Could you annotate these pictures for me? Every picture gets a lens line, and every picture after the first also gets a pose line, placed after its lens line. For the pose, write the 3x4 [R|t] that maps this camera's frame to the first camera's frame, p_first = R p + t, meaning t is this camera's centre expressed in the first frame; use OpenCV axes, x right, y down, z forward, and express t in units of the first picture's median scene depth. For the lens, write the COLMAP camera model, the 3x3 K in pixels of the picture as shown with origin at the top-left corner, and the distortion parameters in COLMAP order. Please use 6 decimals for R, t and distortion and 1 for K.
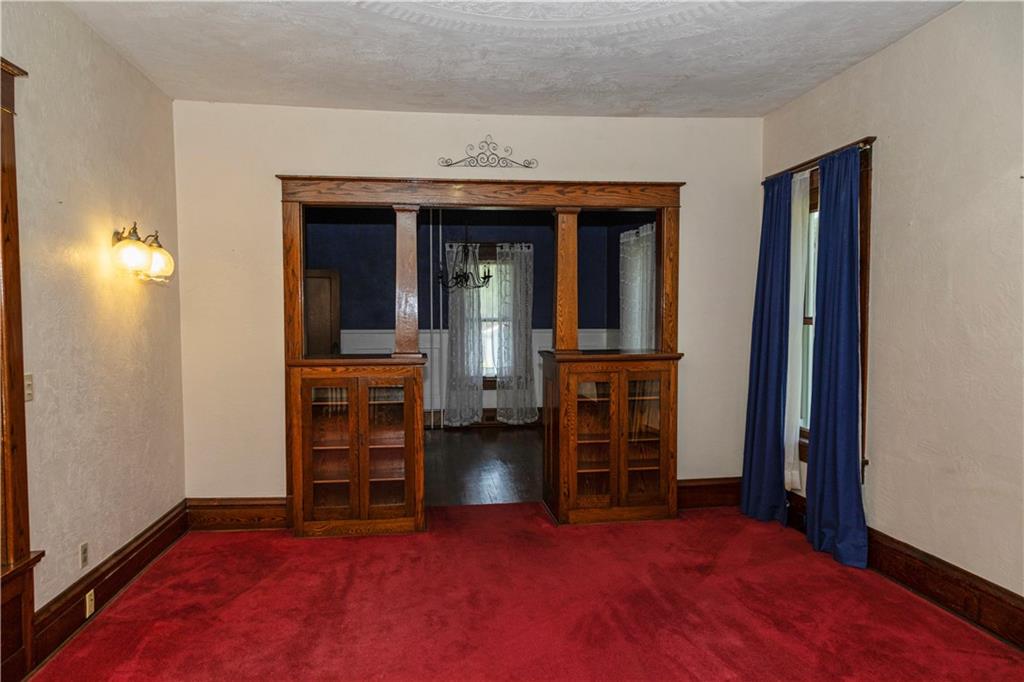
lens RADIAL K [[675.1, 0, 512.0], [0, 675.1, 341.0], [0, 0, 1]] dist [0.005608, 0.004248]
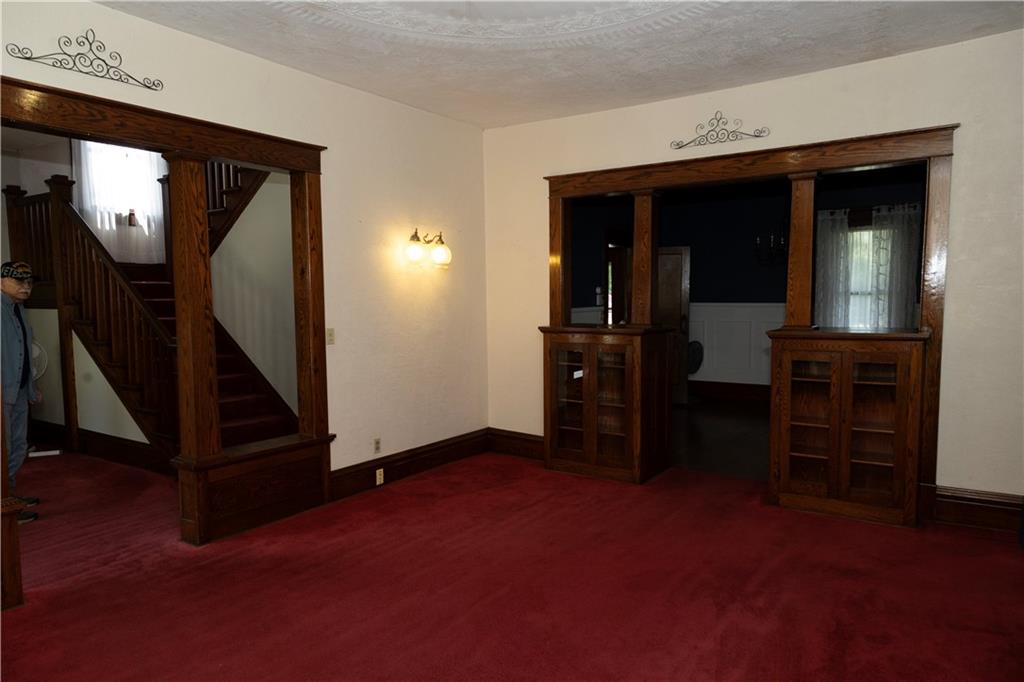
lens RADIAL K [[675.1, 0, 512.0], [0, 675.1, 341.0], [0, 0, 1]] dist [0.005608, 0.004248]
pose [[0.745001, 0.043999, -0.665610, 0.415626], [-0.016918, 0.998748, 0.047084, -0.003433], [0.666848, -0.023817, 0.744813, 0.031224]]
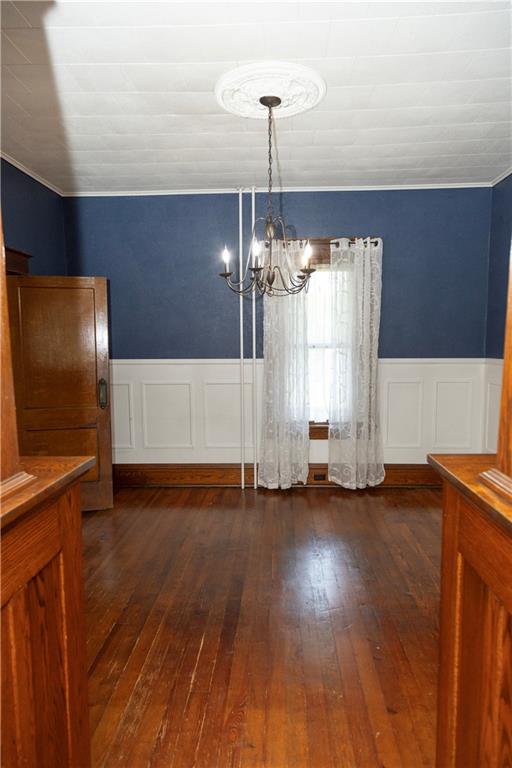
lens RADIAL K [[506.3, 0, 256.0], [0, 506.3, 384.0], [0, 0, 1]] dist [0.005608, 0.004248]
pose [[0.983852, 0.012781, -0.178529, -0.004174], [-0.001585, 0.998030, 0.062714, -0.045271], [0.178979, -0.061419, 0.981934, 0.825702]]
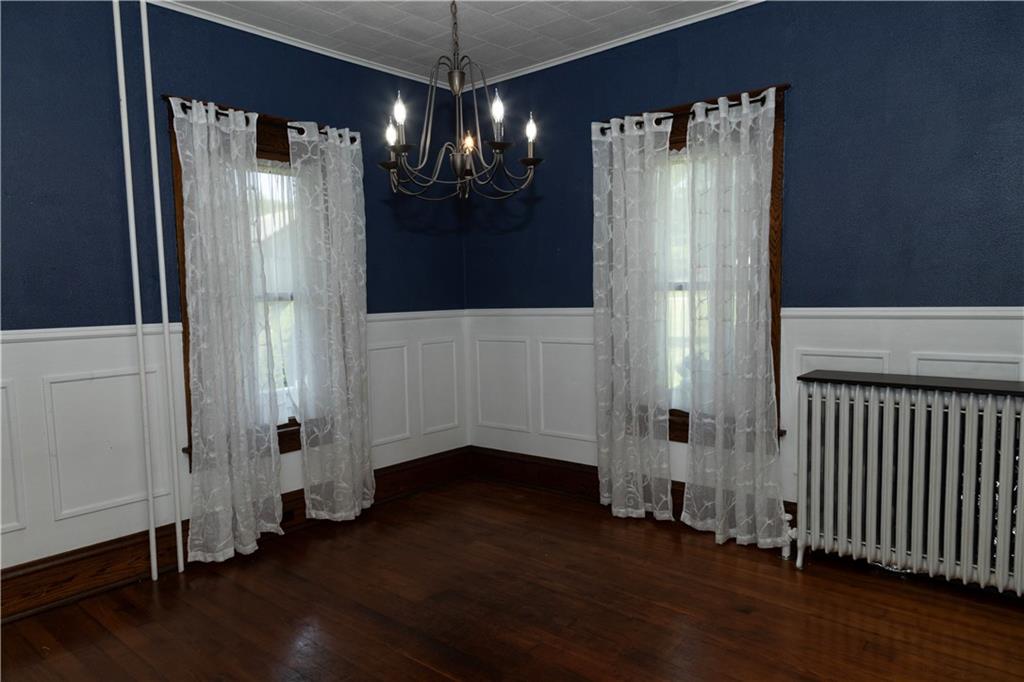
lens RADIAL K [[675.1, 0, 512.0], [0, 675.1, 341.0], [0, 0, 1]] dist [0.005608, 0.004248]
pose [[0.757064, -0.062605, 0.650334, -0.383793], [0.038349, 0.997940, 0.051425, -0.035339], [-0.652214, -0.013992, 0.757906, 1.060004]]
